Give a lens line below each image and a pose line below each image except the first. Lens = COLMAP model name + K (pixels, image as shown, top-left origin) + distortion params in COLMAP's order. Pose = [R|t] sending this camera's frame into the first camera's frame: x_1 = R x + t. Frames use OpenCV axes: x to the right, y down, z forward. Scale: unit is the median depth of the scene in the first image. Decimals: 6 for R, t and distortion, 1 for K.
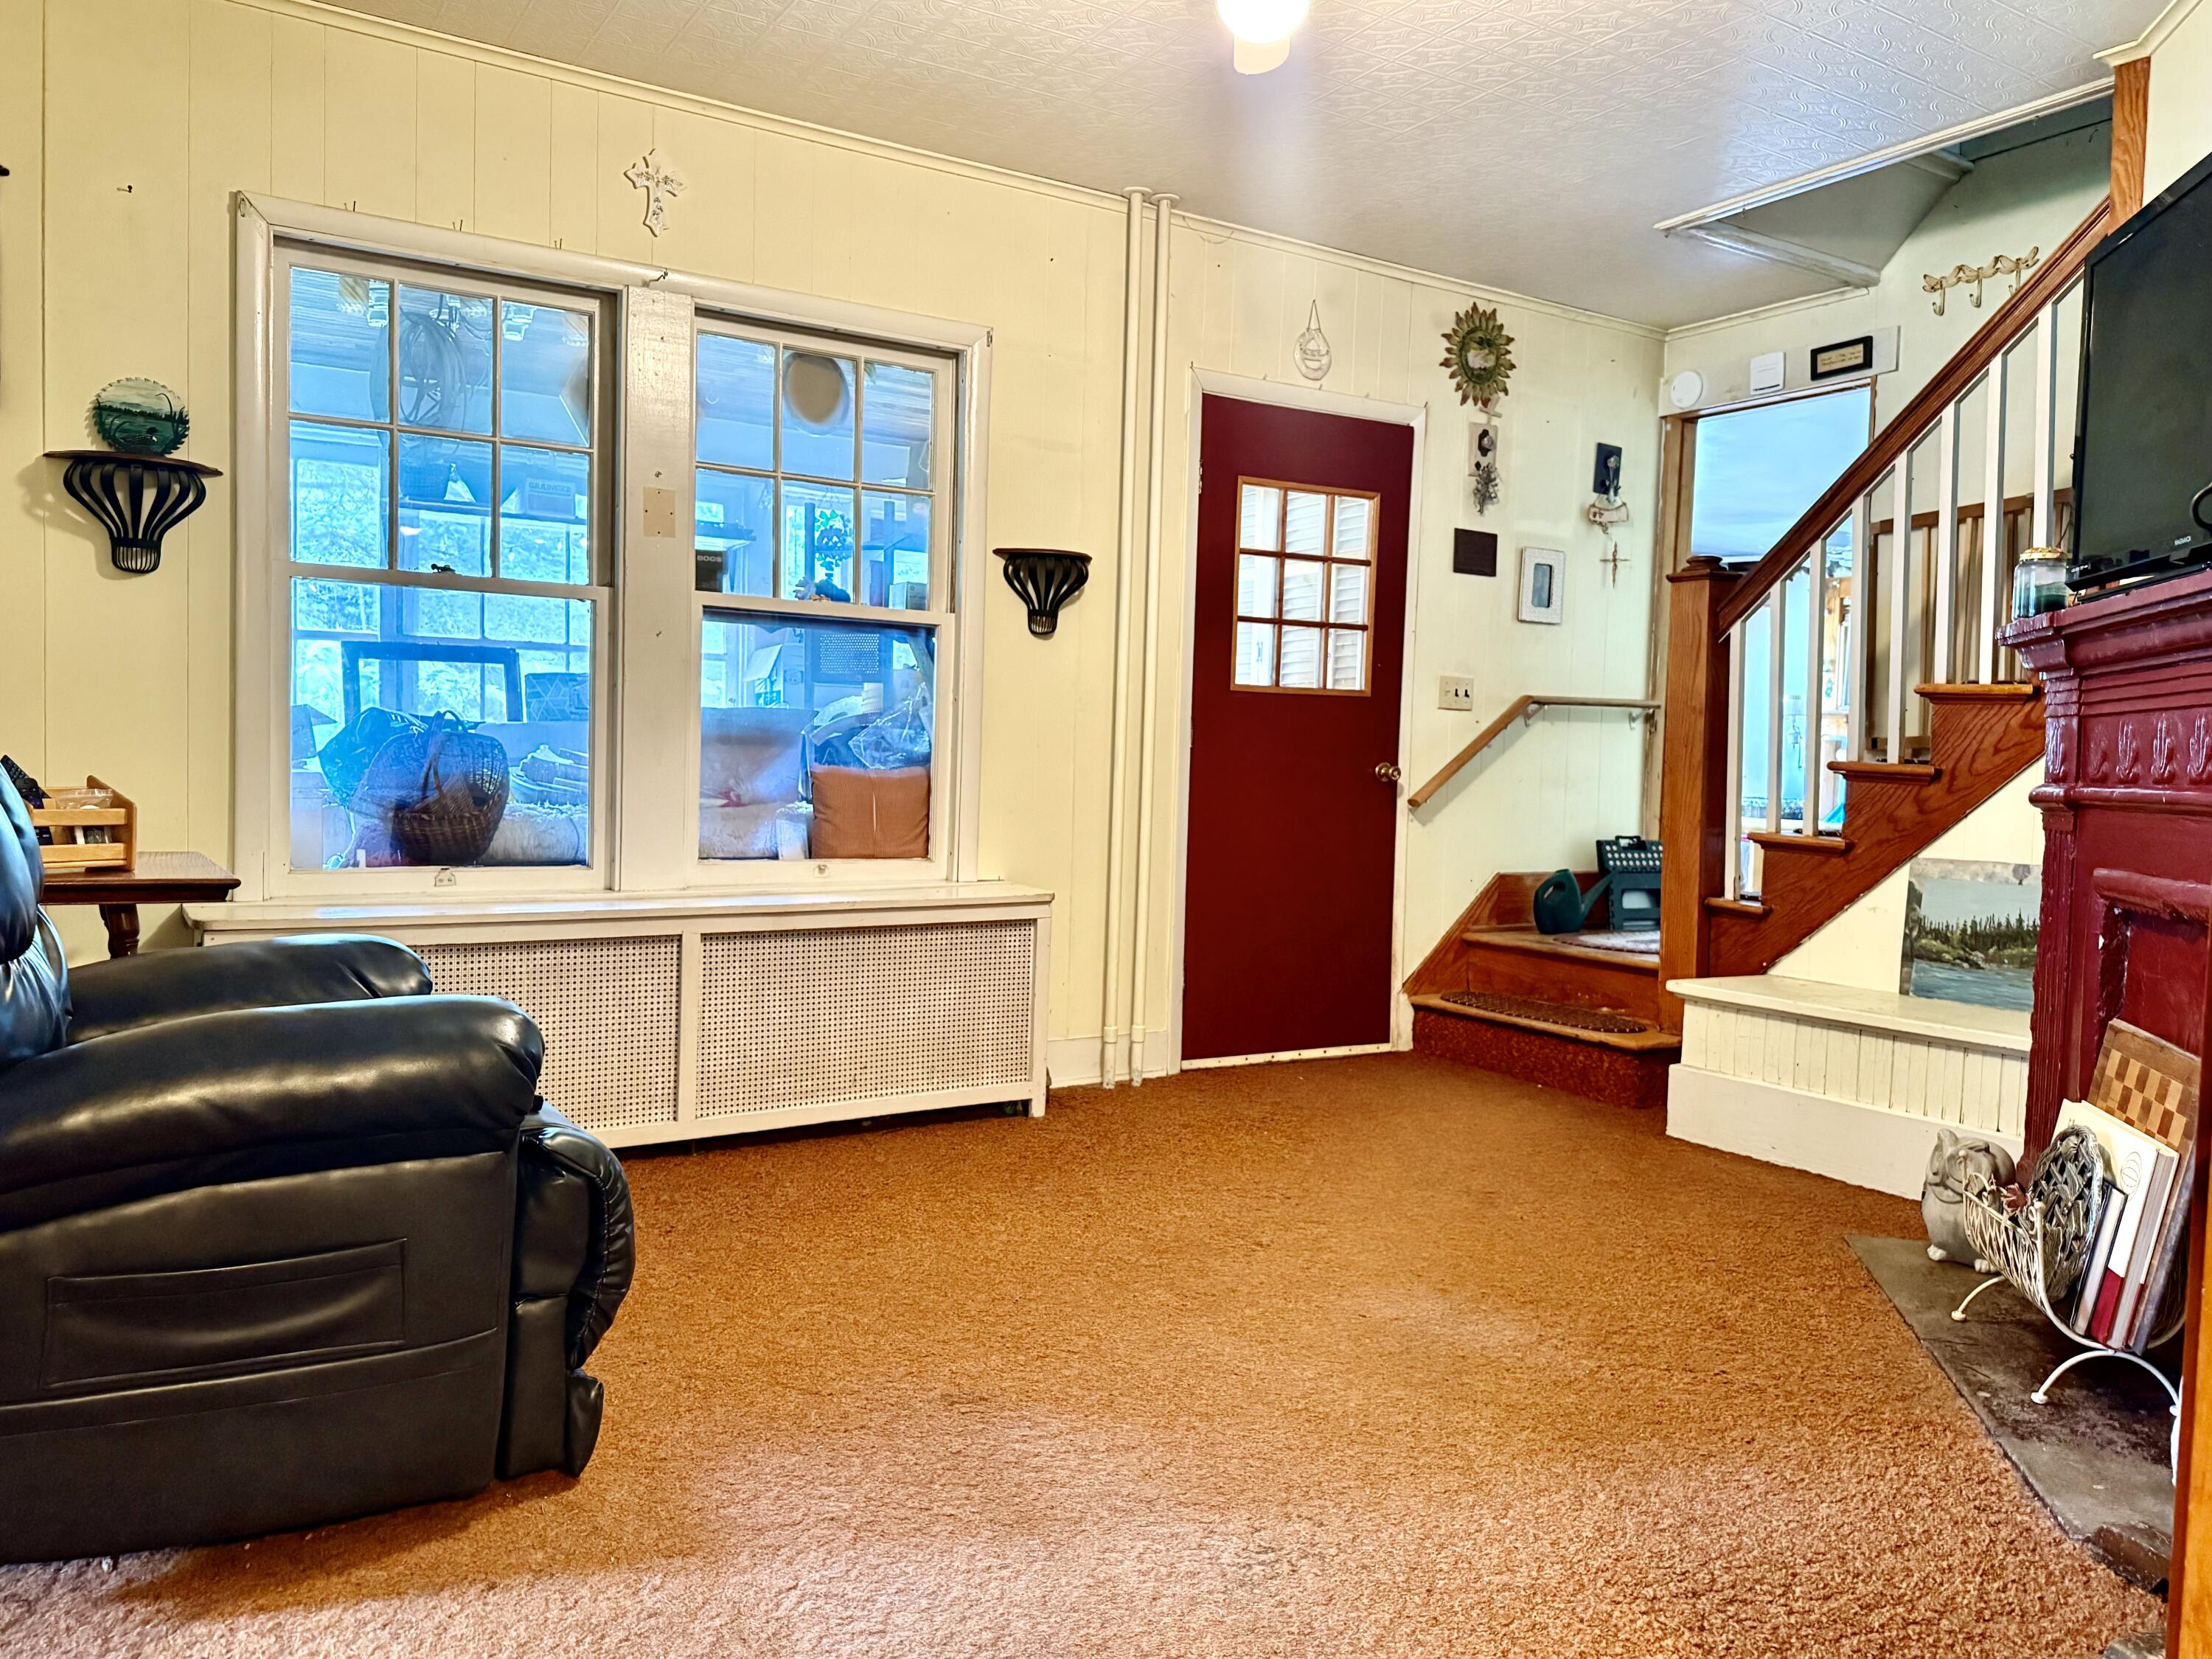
lens RADIAL K [[1612.8, 0, 1104.9], [0, 1612.8, 829.0], [0, 0, 1]] dist [-0.002106, -0.004266]
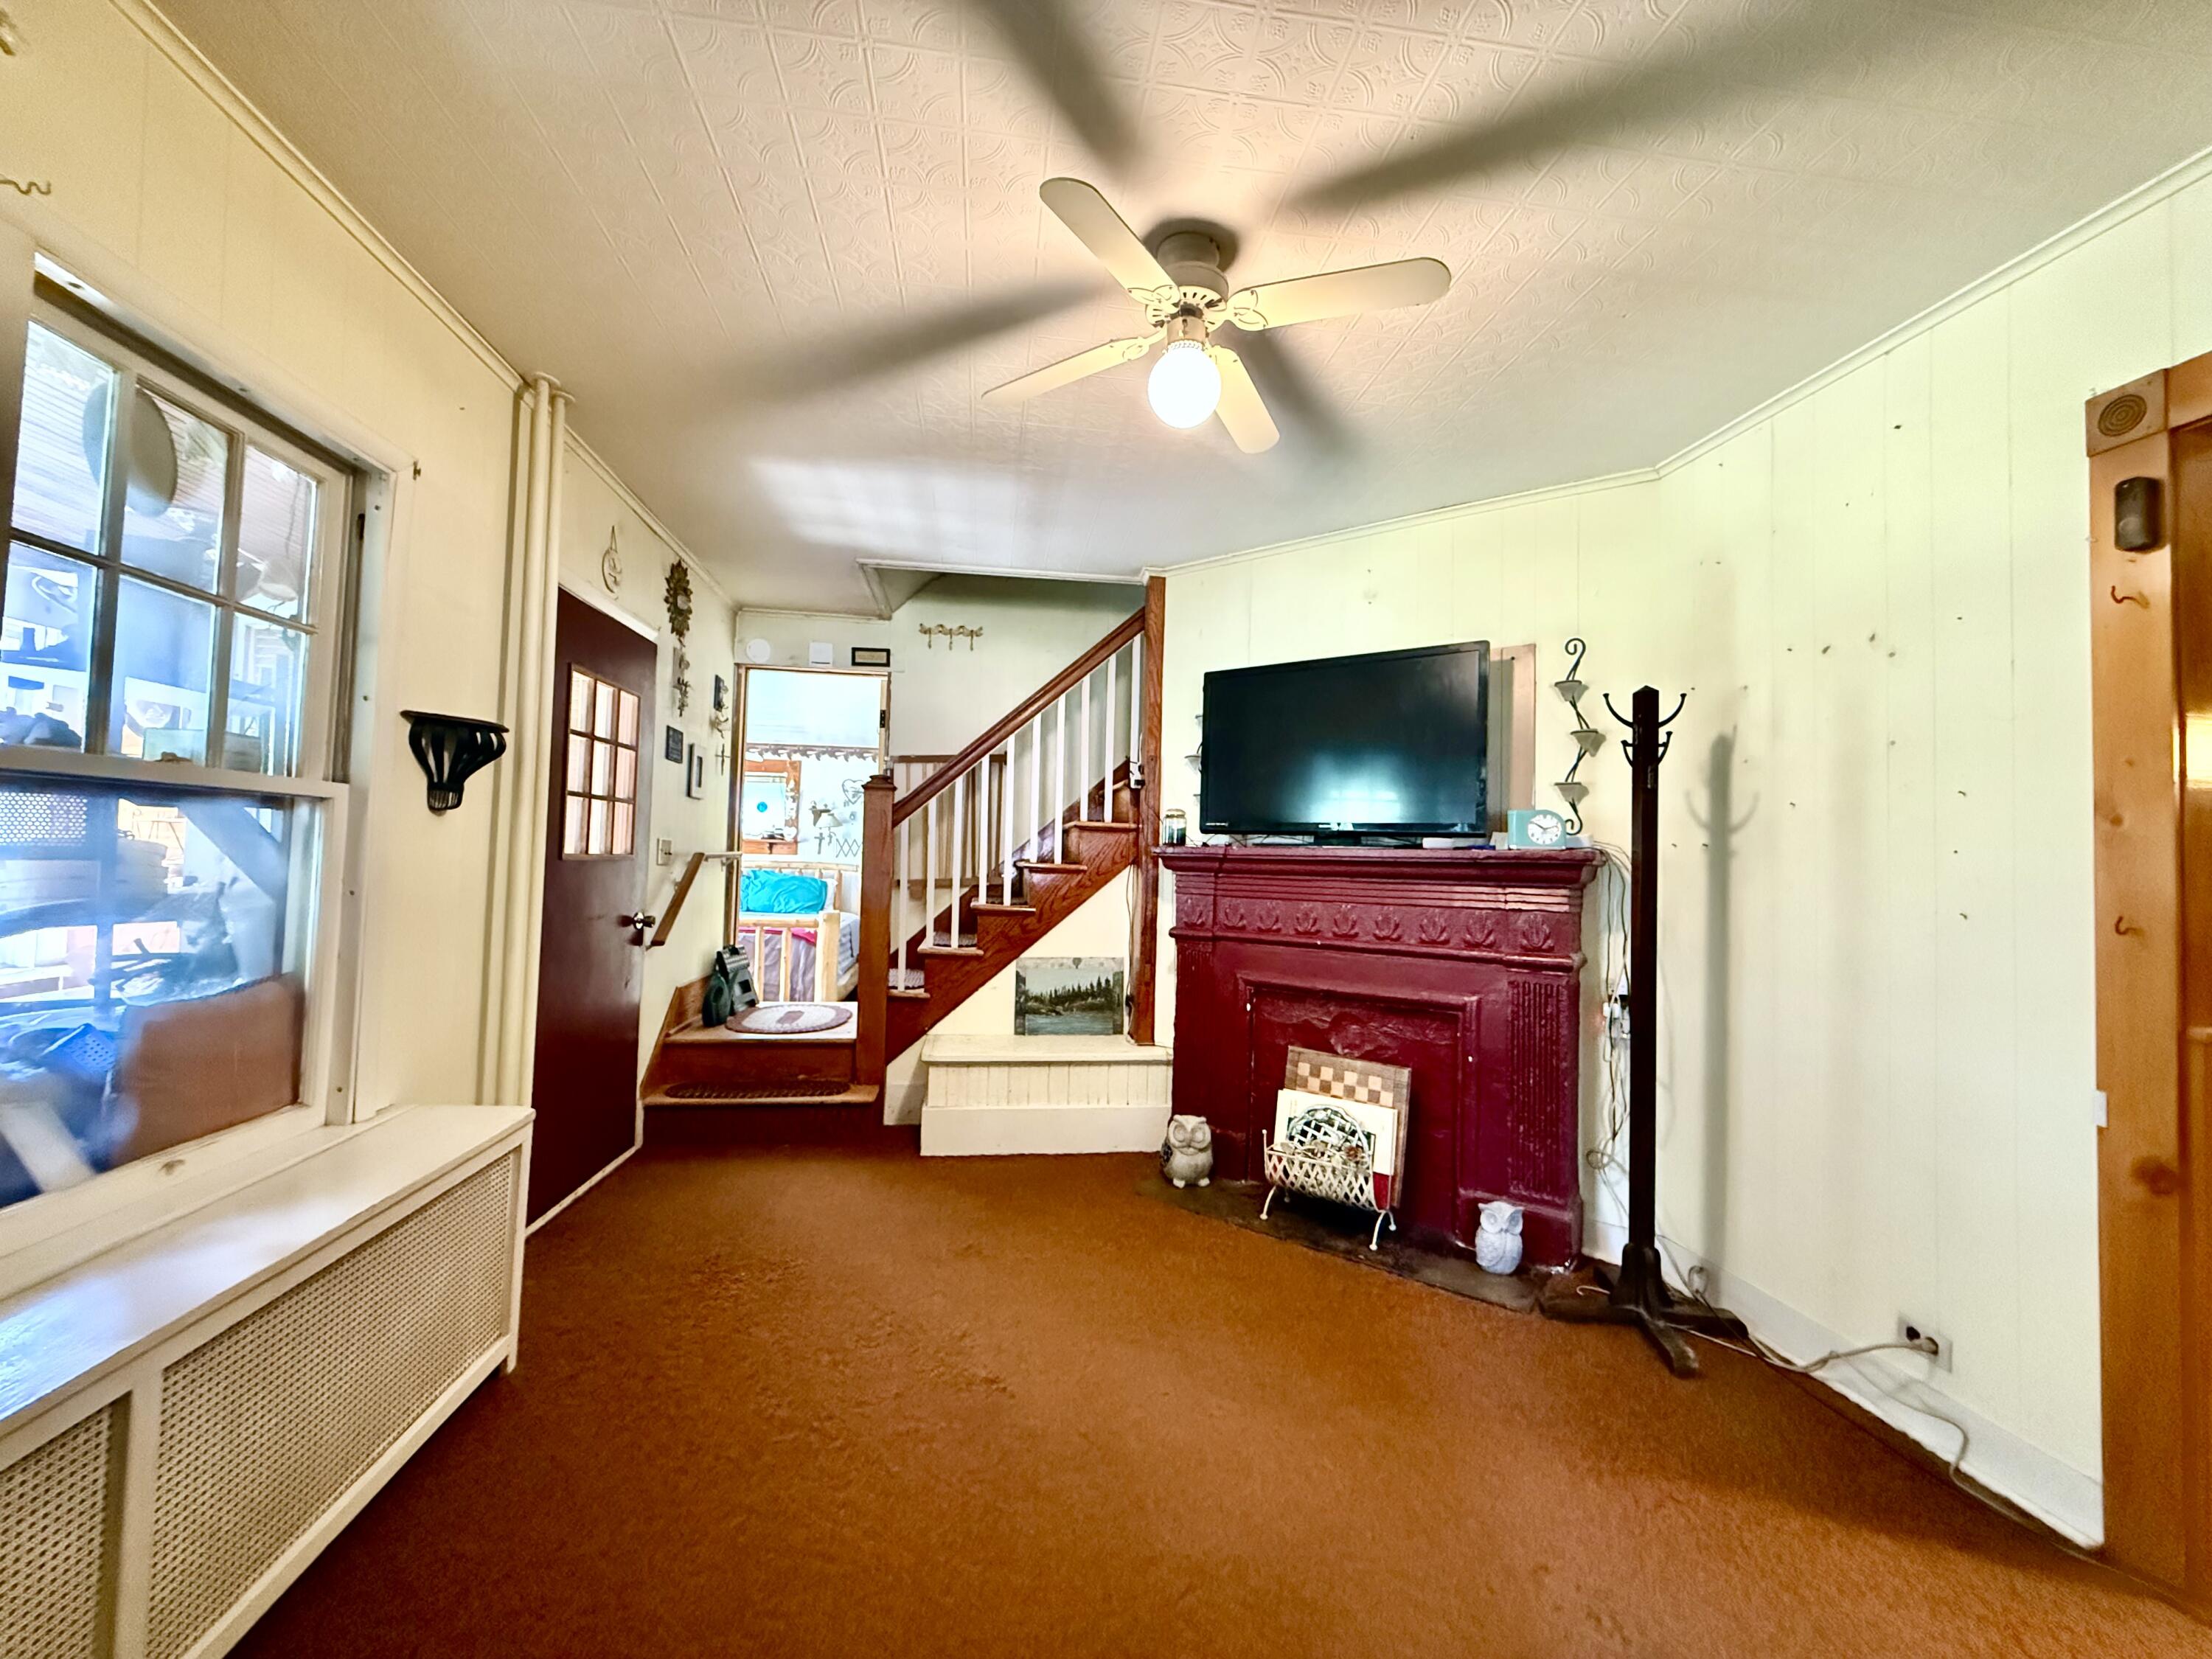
lens RADIAL K [[870.4, 0, 1105.1], [0, 870.4, 824.5], [0, 0, 1]] dist [0.002995, 0.000077]
pose [[0.405345, 0.023307, 0.913867, -0.349691], [0.026371, 0.998961, -0.037175, -0.091107], [-0.913783, 0.039168, 0.404309, 0.503247]]
